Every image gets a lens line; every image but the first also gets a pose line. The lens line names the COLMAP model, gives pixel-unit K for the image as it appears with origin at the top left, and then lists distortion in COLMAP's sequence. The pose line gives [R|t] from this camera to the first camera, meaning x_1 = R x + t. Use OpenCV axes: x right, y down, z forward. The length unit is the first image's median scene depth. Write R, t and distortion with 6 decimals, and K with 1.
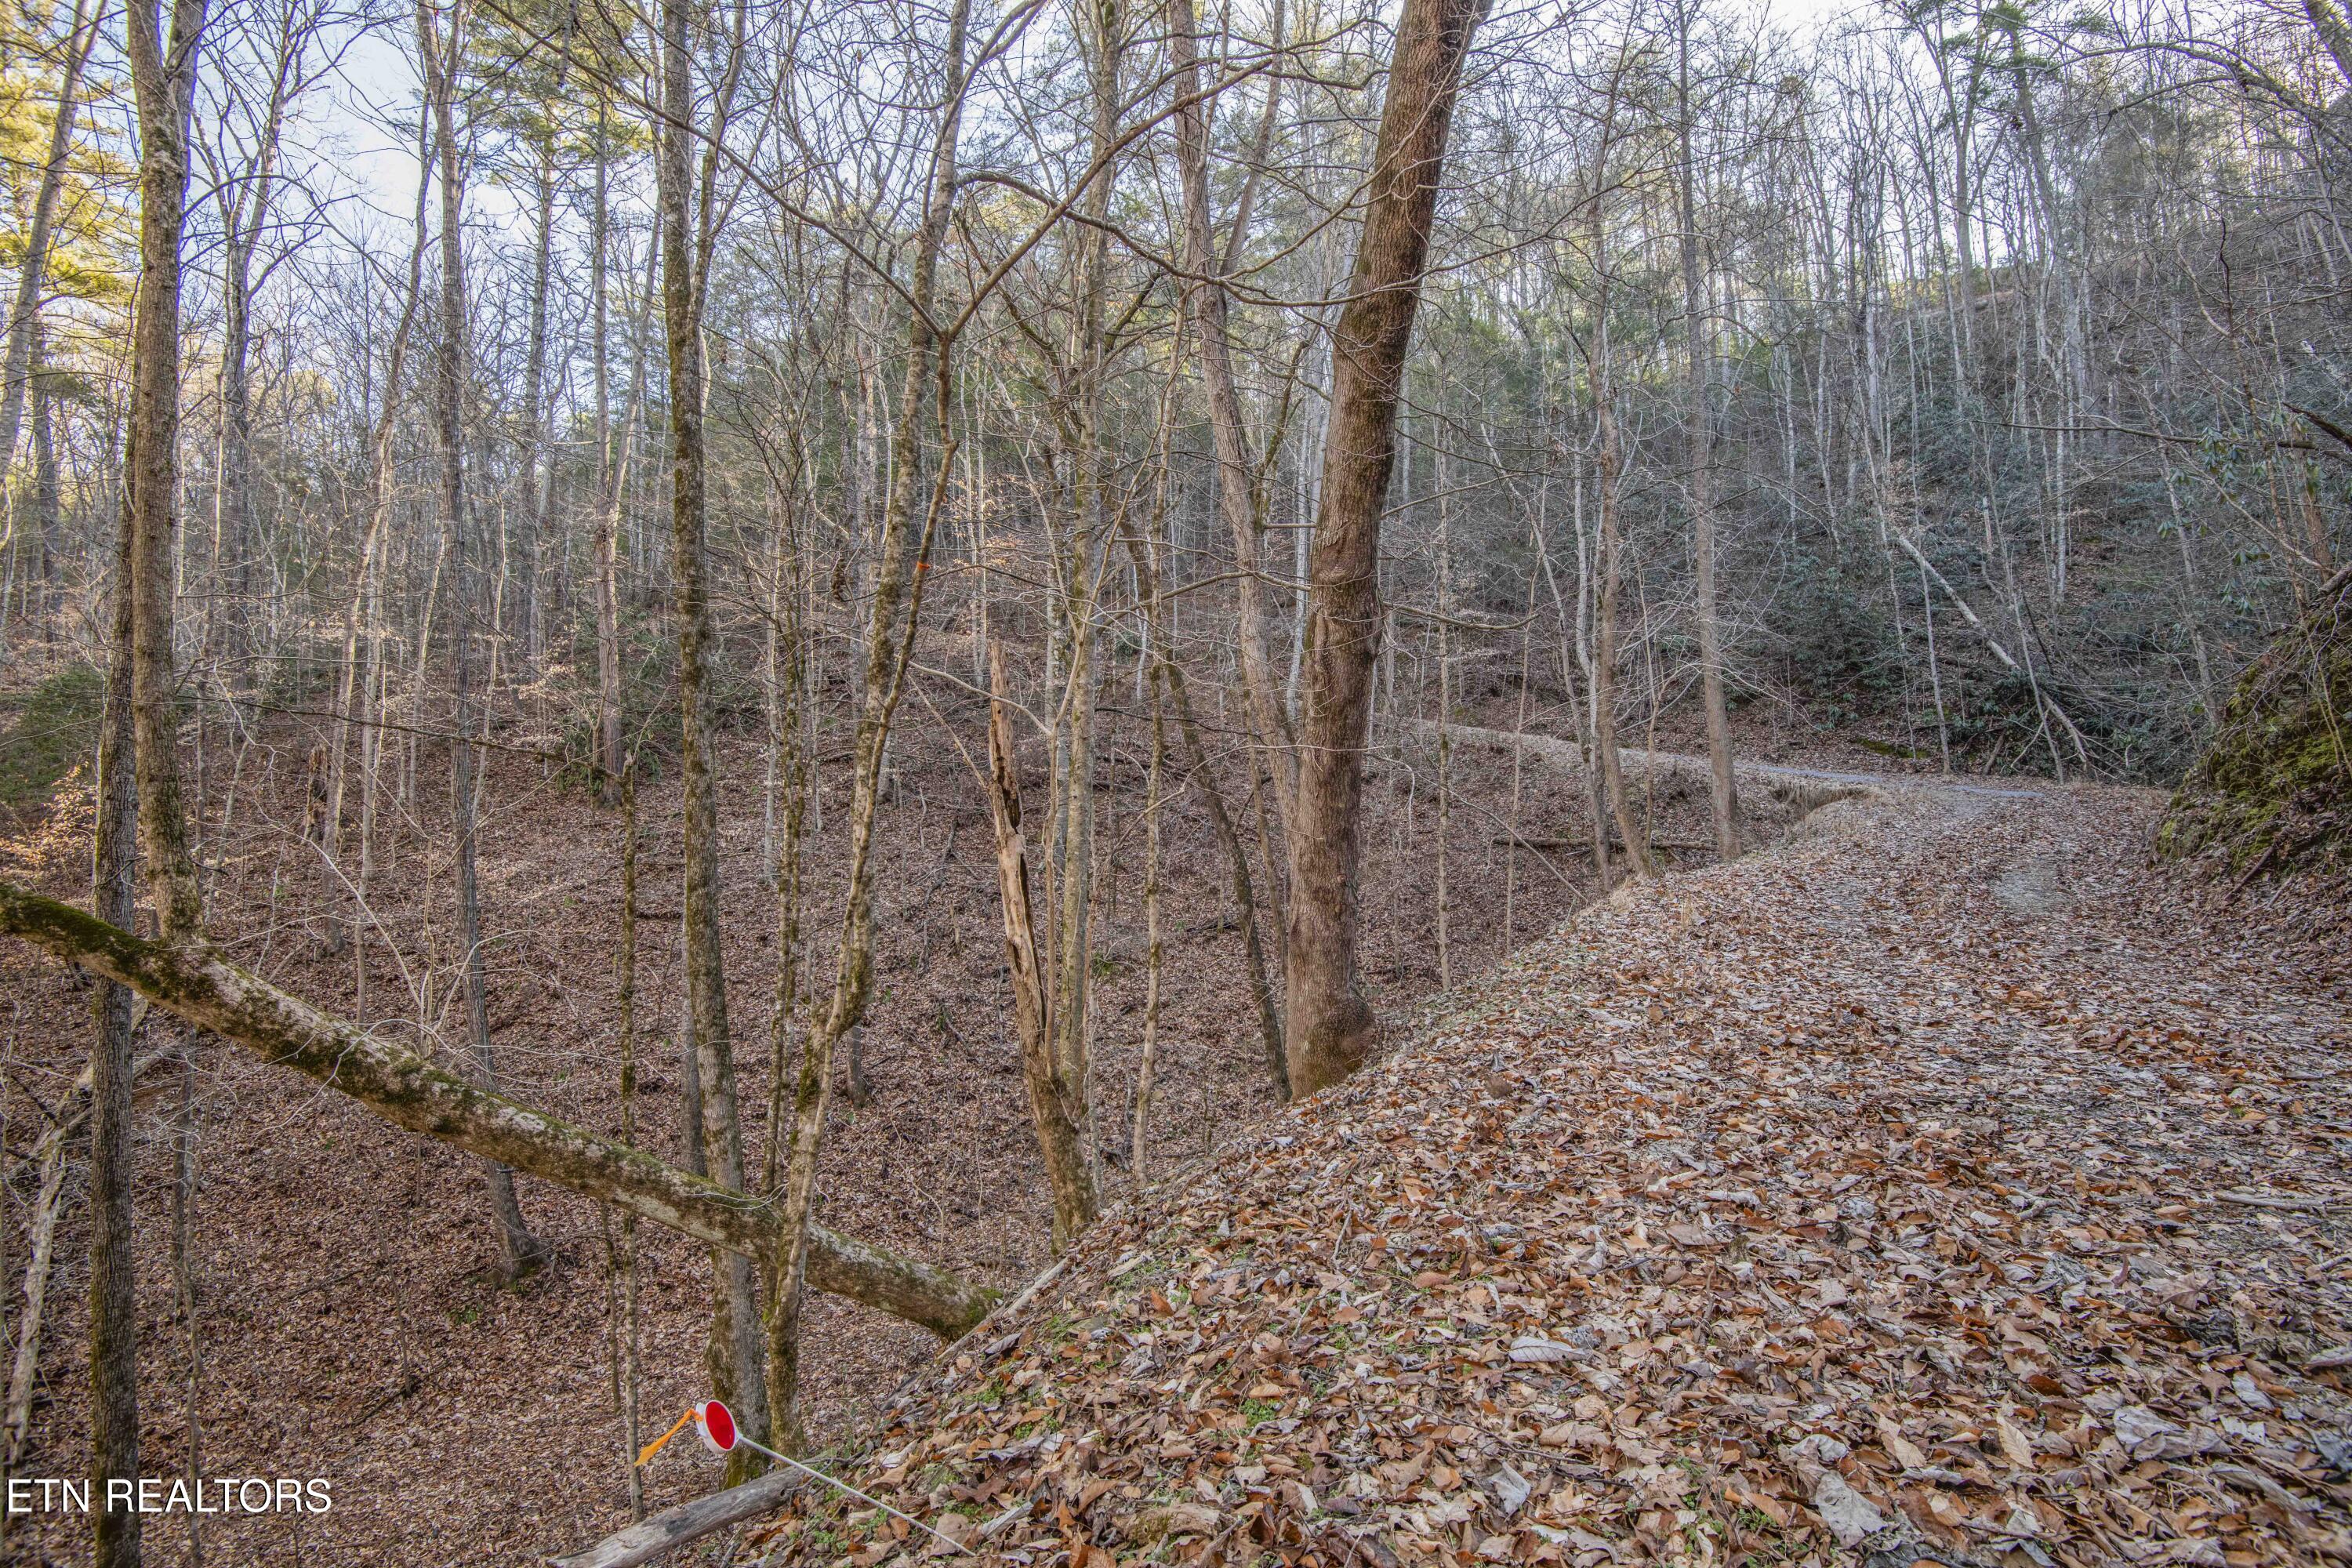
lens RADIAL K [[1096.2, 0, 1170.2], [0, 1096.2, 775.0], [0, 0, 1]] dist [-0.045004, 0.000413]
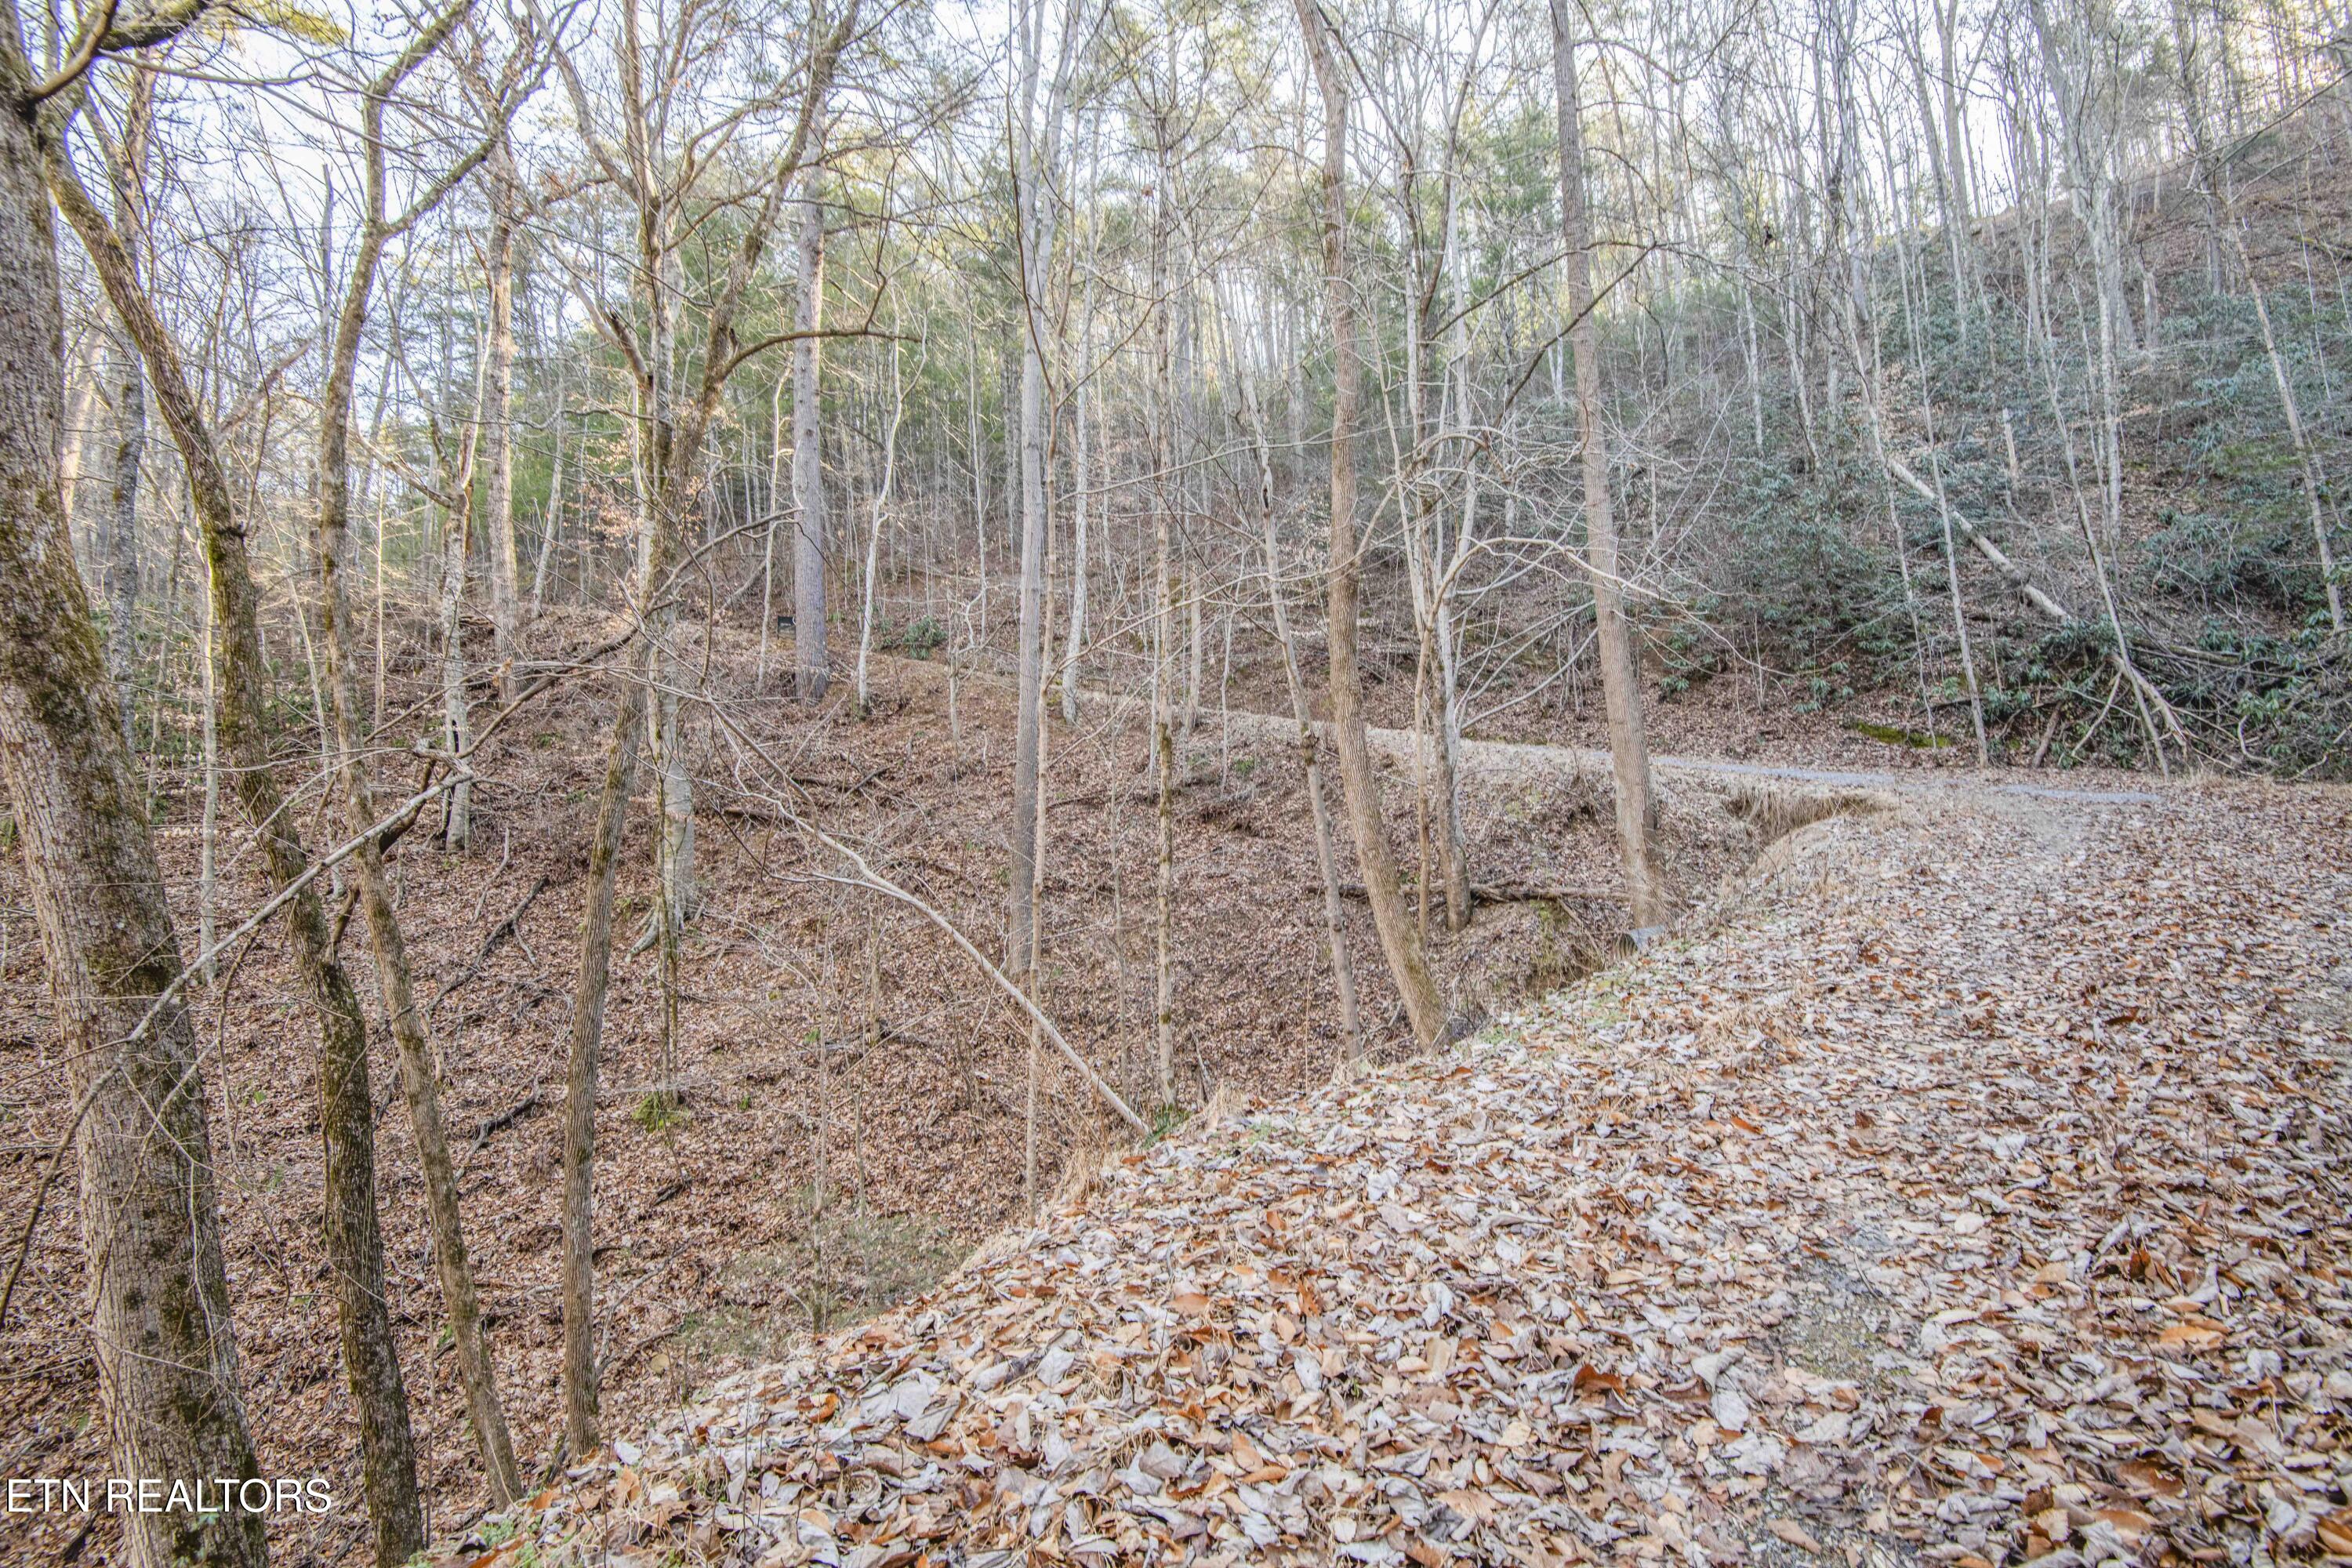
lens RADIAL K [[1096.2, 0, 1189.7], [0, 1096.2, 783.0], [0, 0, 1]] dist [-0.045004, 0.000413]
pose [[0.999452, -0.028589, 0.016713, 0.197027], [0.028755, 0.999538, -0.009797, 0.000514], [-0.016425, 0.010272, 0.999812, 0.311613]]
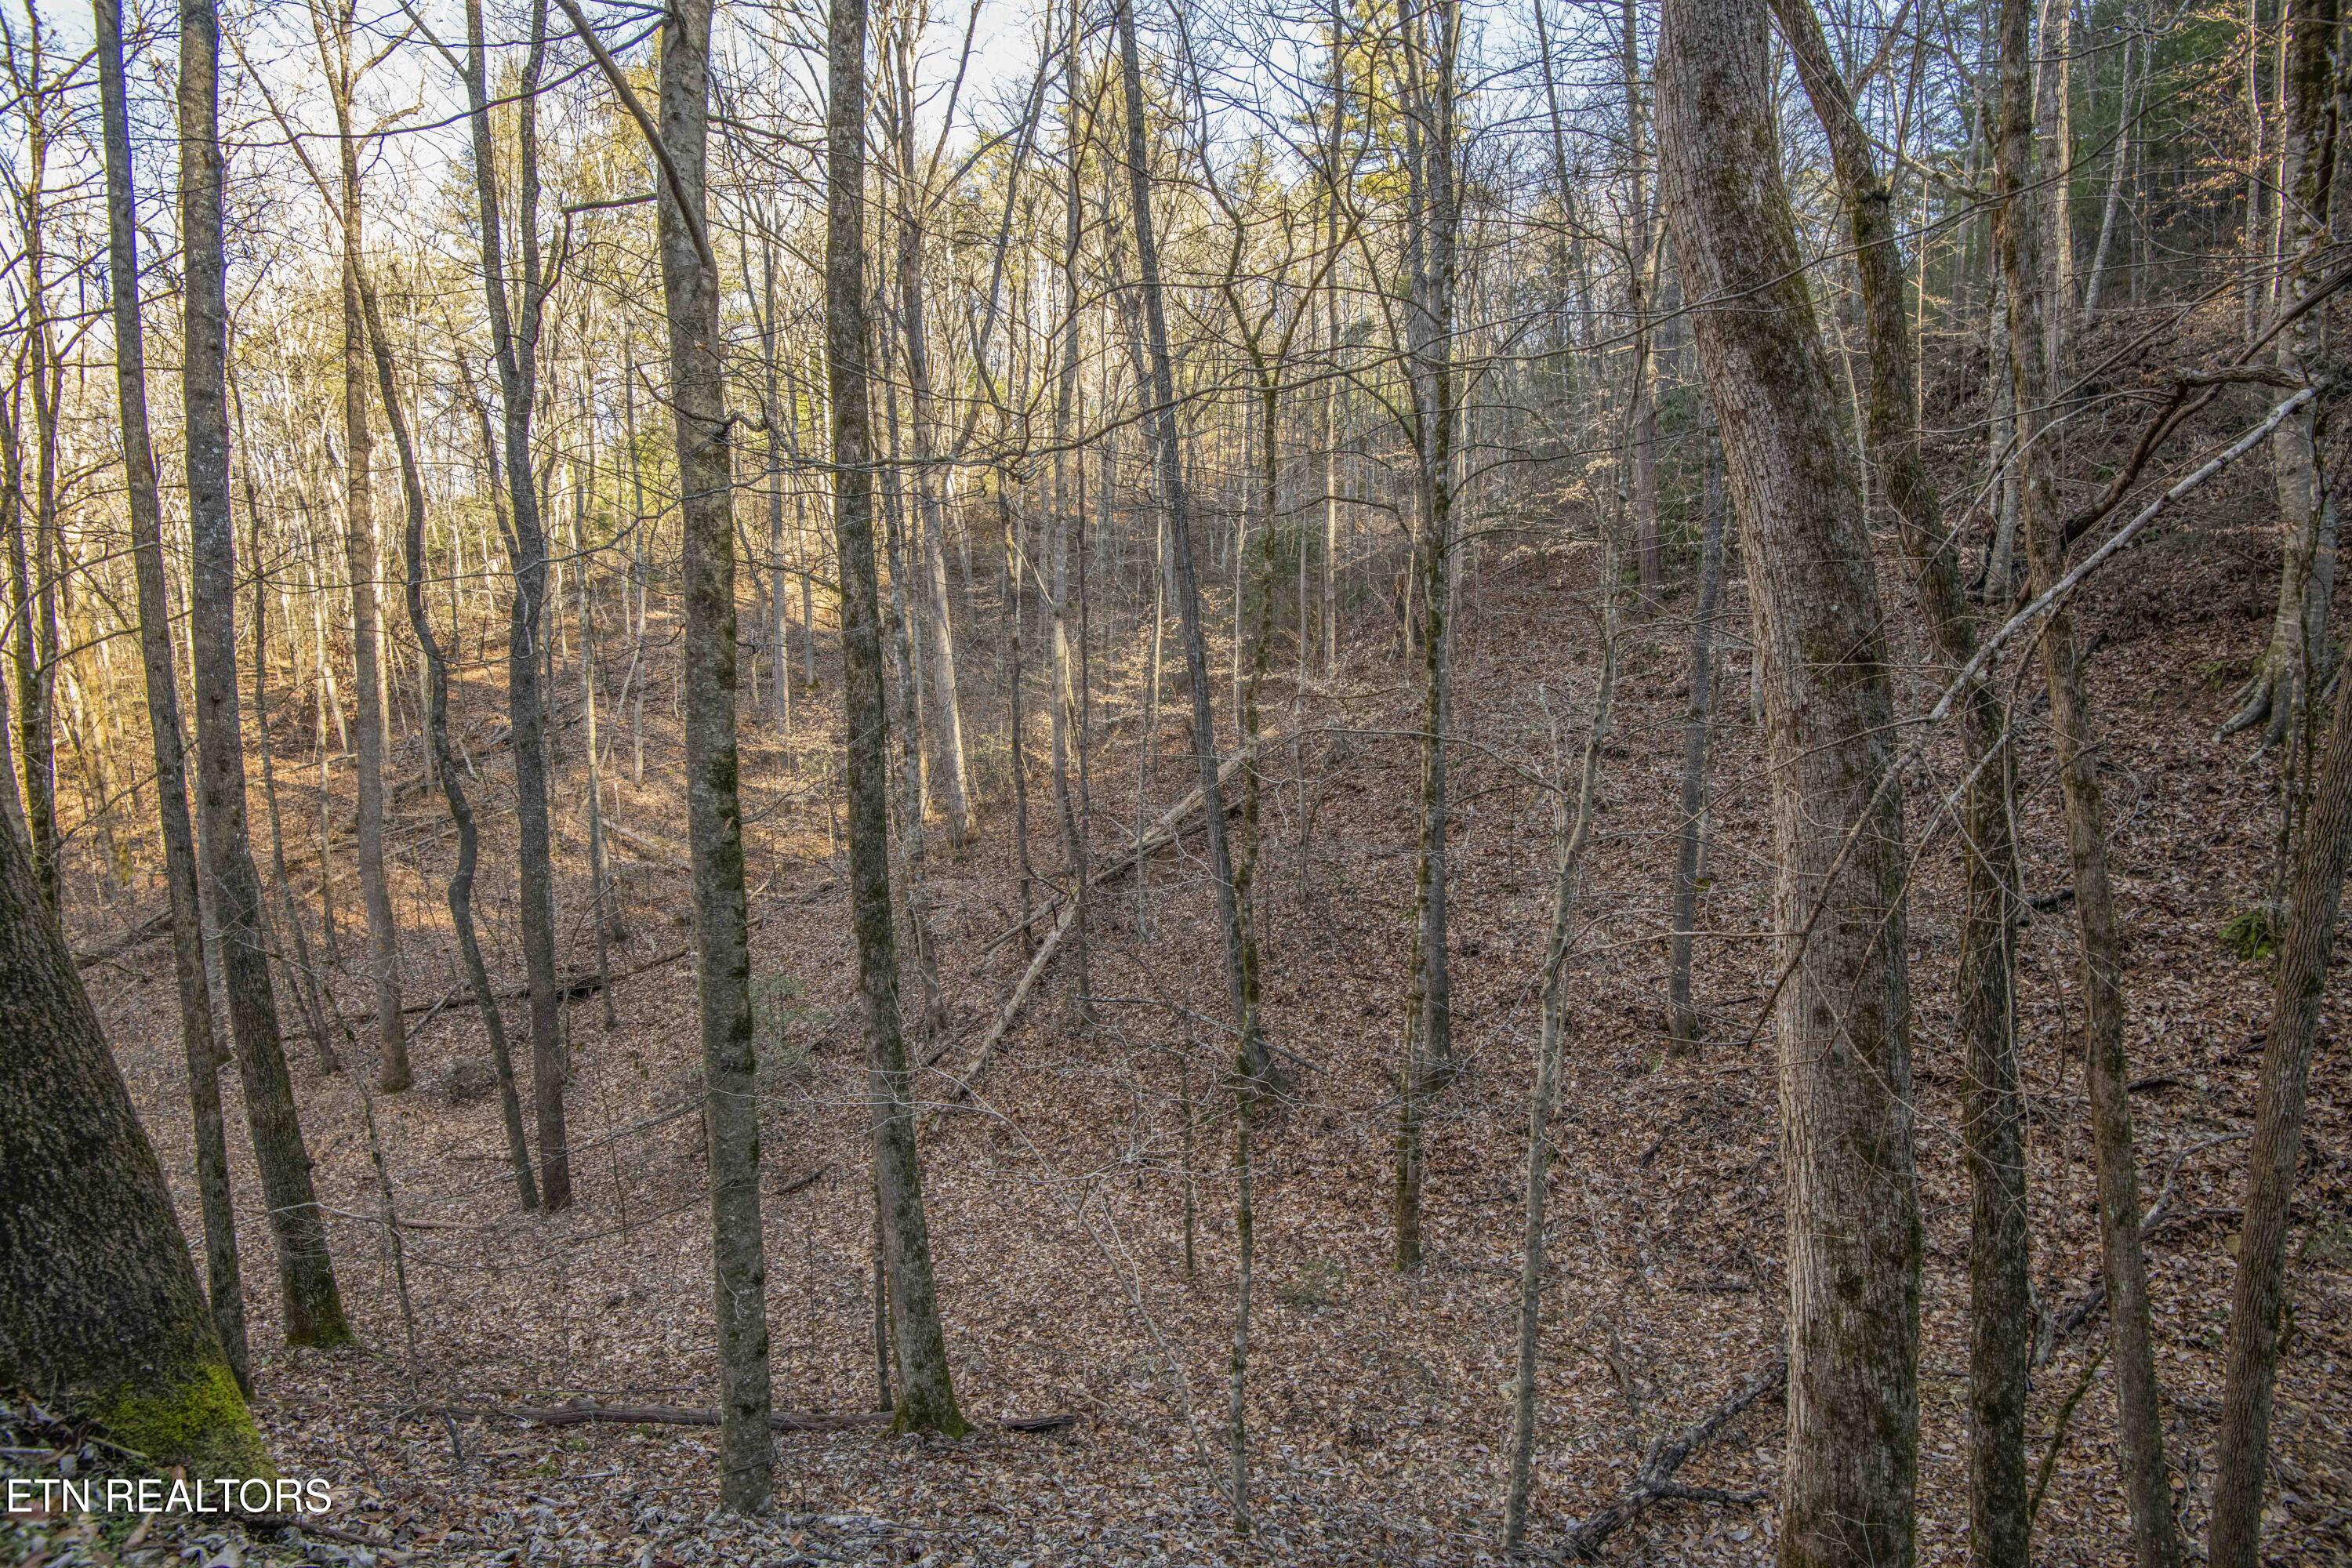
lens RADIAL K [[1096.2, 0, 1182.5], [0, 1096.2, 787.3], [0, 0, 1]] dist [-0.045004, 0.000413]
pose [[0.369152, 0.119623, -0.921638, 0.148867], [0.054688, 0.987167, 0.150033, 0.011453], [0.927759, -0.105788, 0.357873, 0.333423]]
